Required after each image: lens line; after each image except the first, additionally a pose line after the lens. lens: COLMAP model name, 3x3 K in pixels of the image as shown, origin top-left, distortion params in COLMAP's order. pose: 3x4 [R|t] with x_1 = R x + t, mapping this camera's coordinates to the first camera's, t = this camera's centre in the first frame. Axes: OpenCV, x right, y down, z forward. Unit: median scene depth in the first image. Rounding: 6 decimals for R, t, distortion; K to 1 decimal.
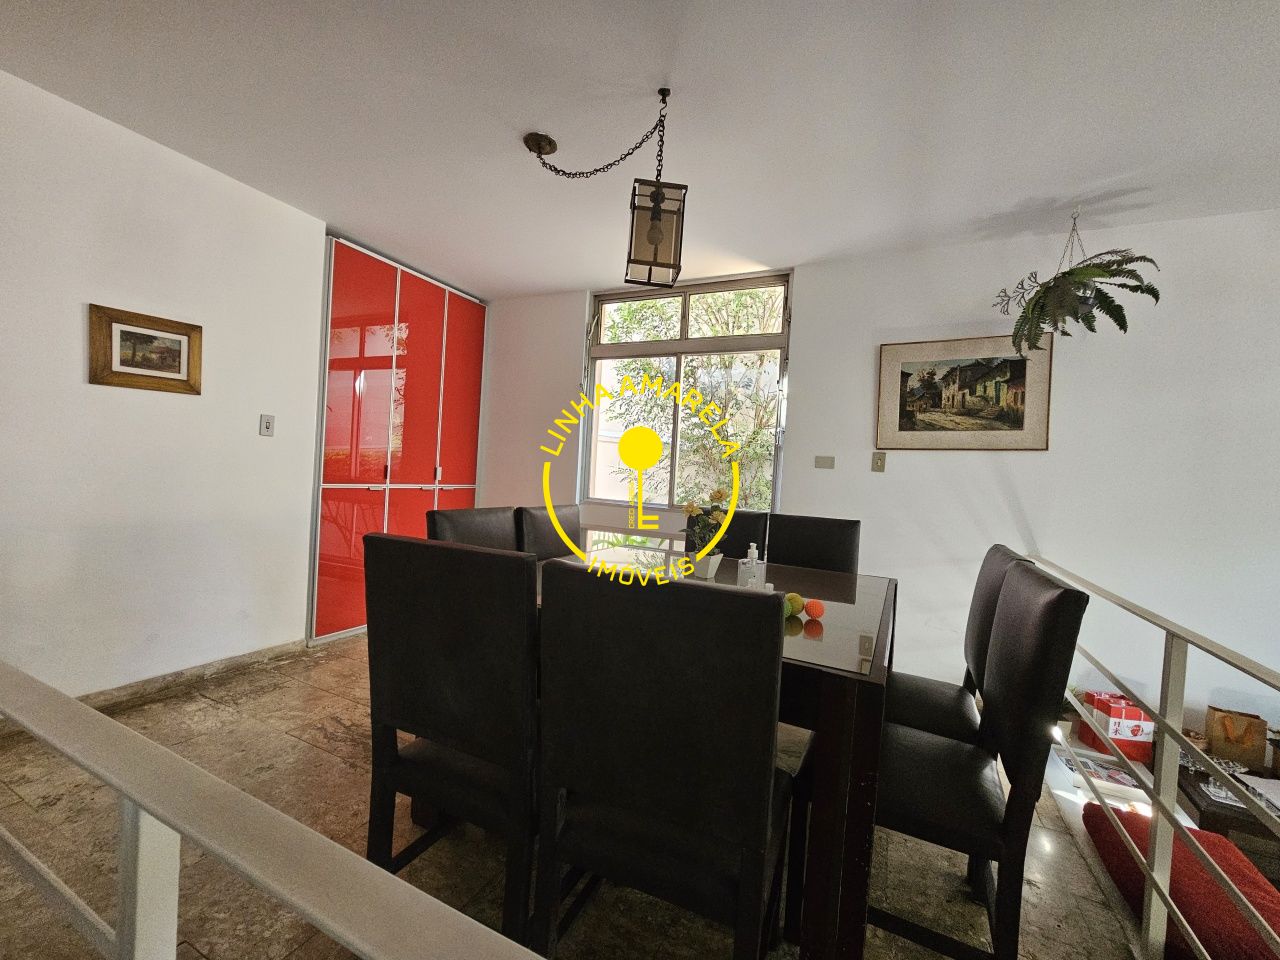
lens RADIAL K [[530.3, 0, 644.3], [0, 530.3, 486.0], [0, 0, 1]] dist [-0.000130, 0.000027]
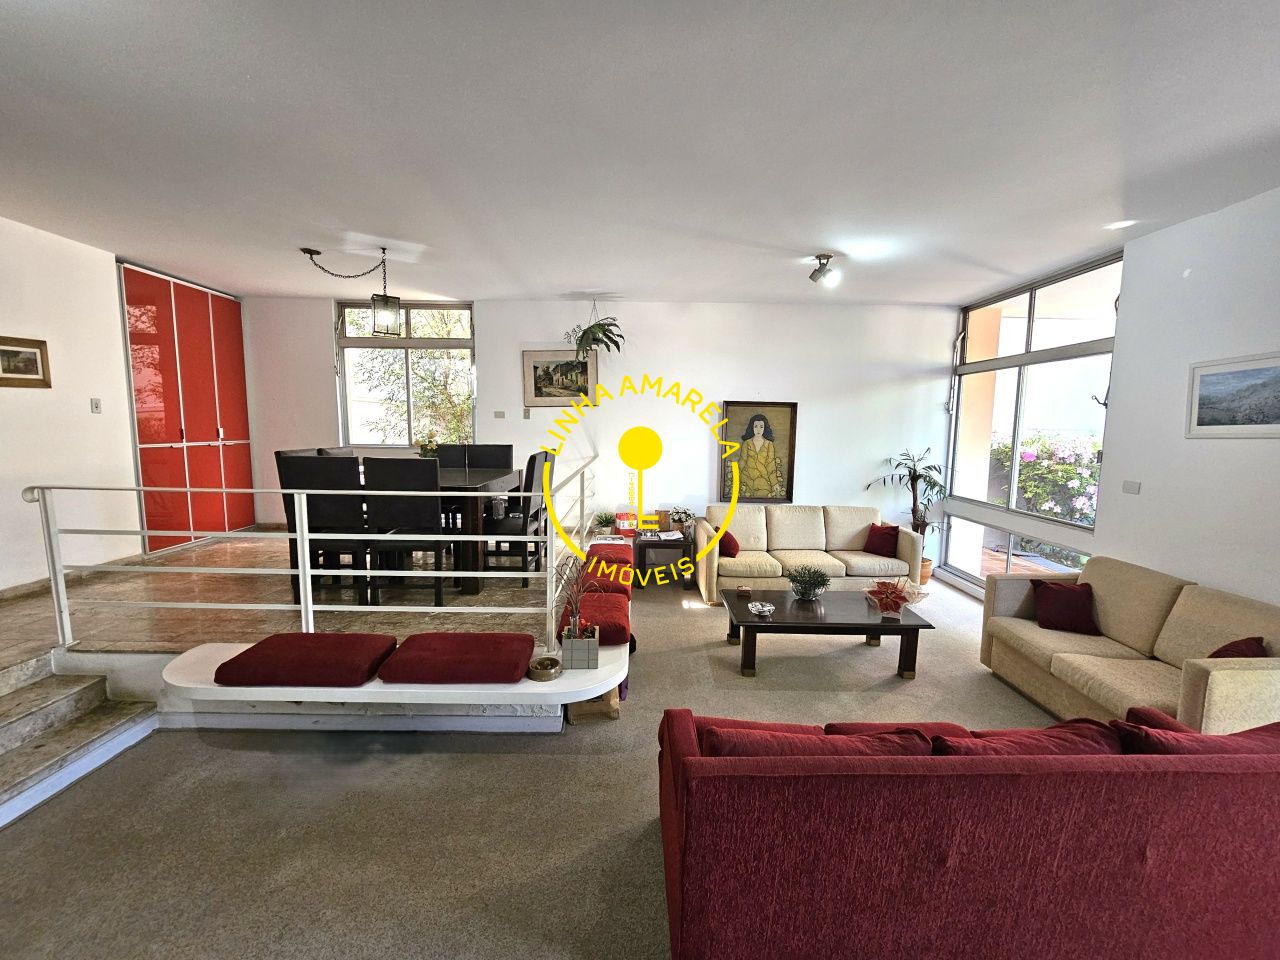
lens RADIAL K [[530.3, 0, 643.7], [0, 530.3, 483.7], [0, 0, 1]] dist [-0.000130, 0.000027]
pose [[0.898170, -0.096932, 0.428829, -0.018652], [0.051851, 0.991940, 0.115617, 0.005124], [-0.436580, -0.081609, 0.895957, -0.918303]]
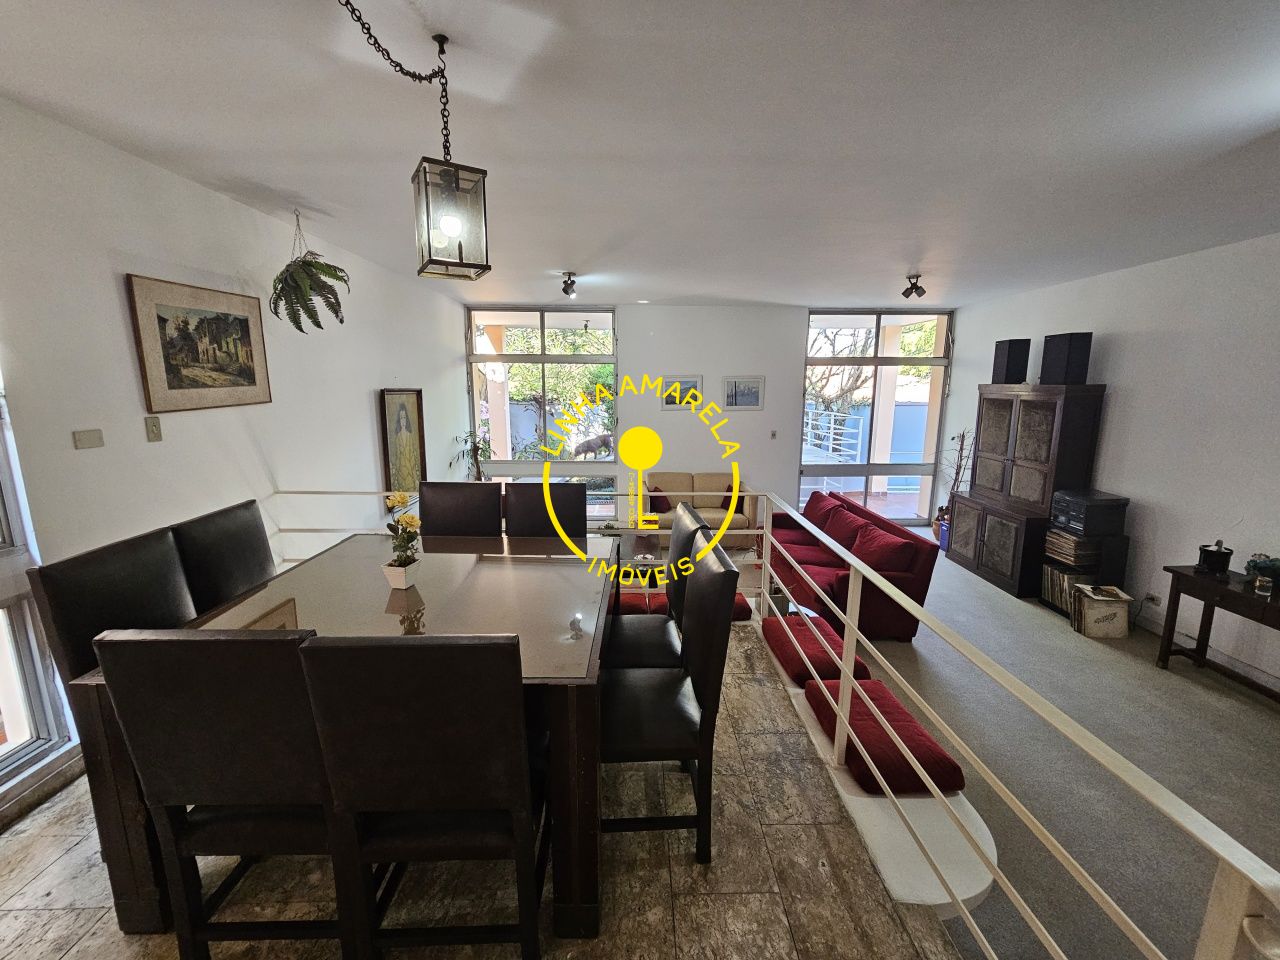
lens RADIAL K [[530.3, 0, 640.5], [0, 530.3, 479.1], [0, 0, 1]] dist [-0.000130, 0.000027]
pose [[-0.452047, -0.218420, 0.864839, -0.605024], [-0.006874, 0.970381, 0.241482, -0.173623], [-0.891968, 0.103216, -0.440159, 0.726007]]
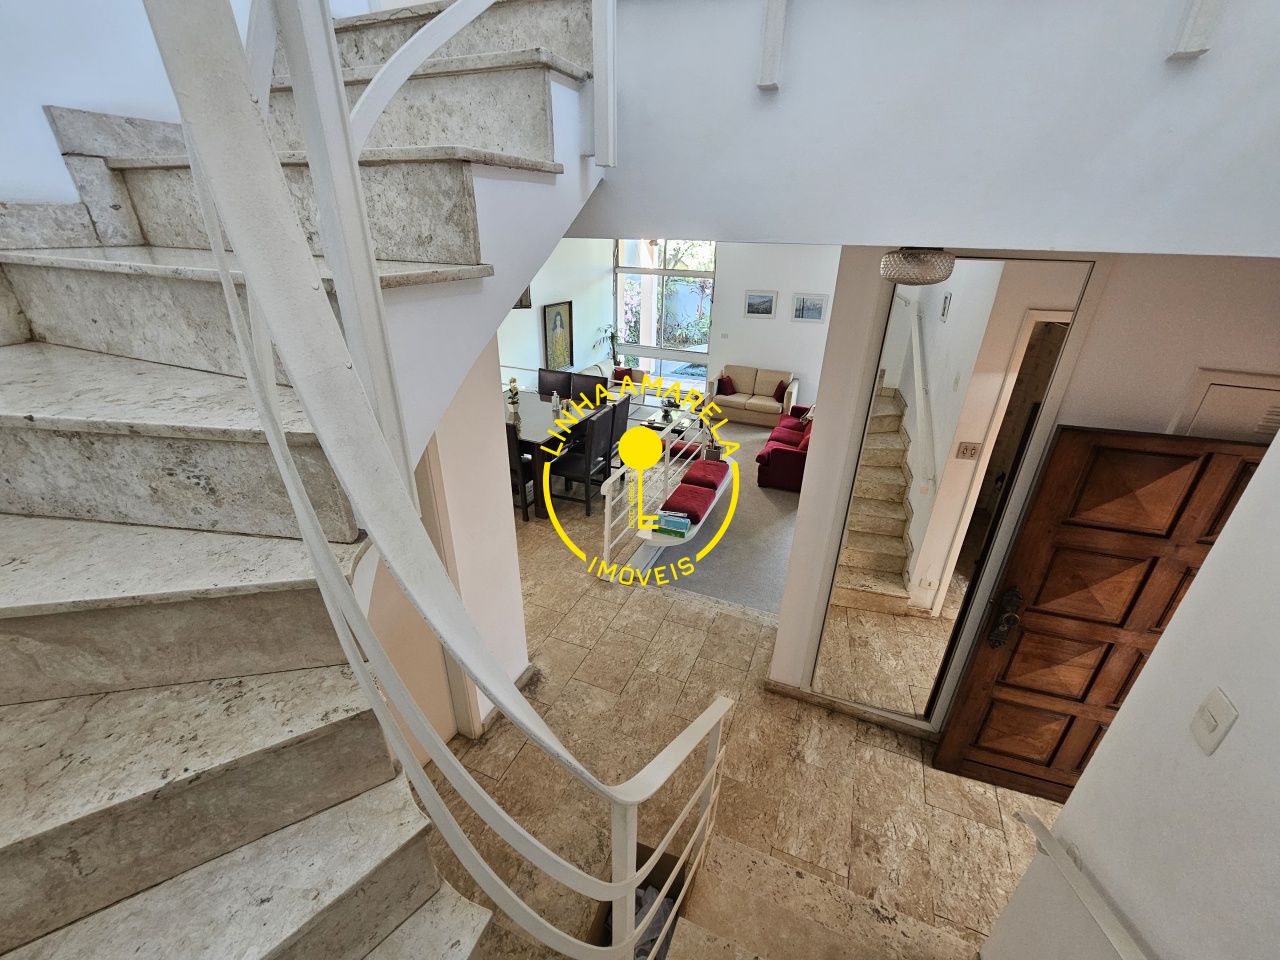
lens RADIAL K [[530.3, 0, 637.7], [0, 530.3, 481.1], [0, 0, 1]] dist [-0.000130, 0.000027]
pose [[-0.063545, -0.471295, 0.879683, -1.702782], [0.002756, 0.881379, 0.472402, -0.530723], [-0.997975, 0.032443, -0.054708, 0.400545]]
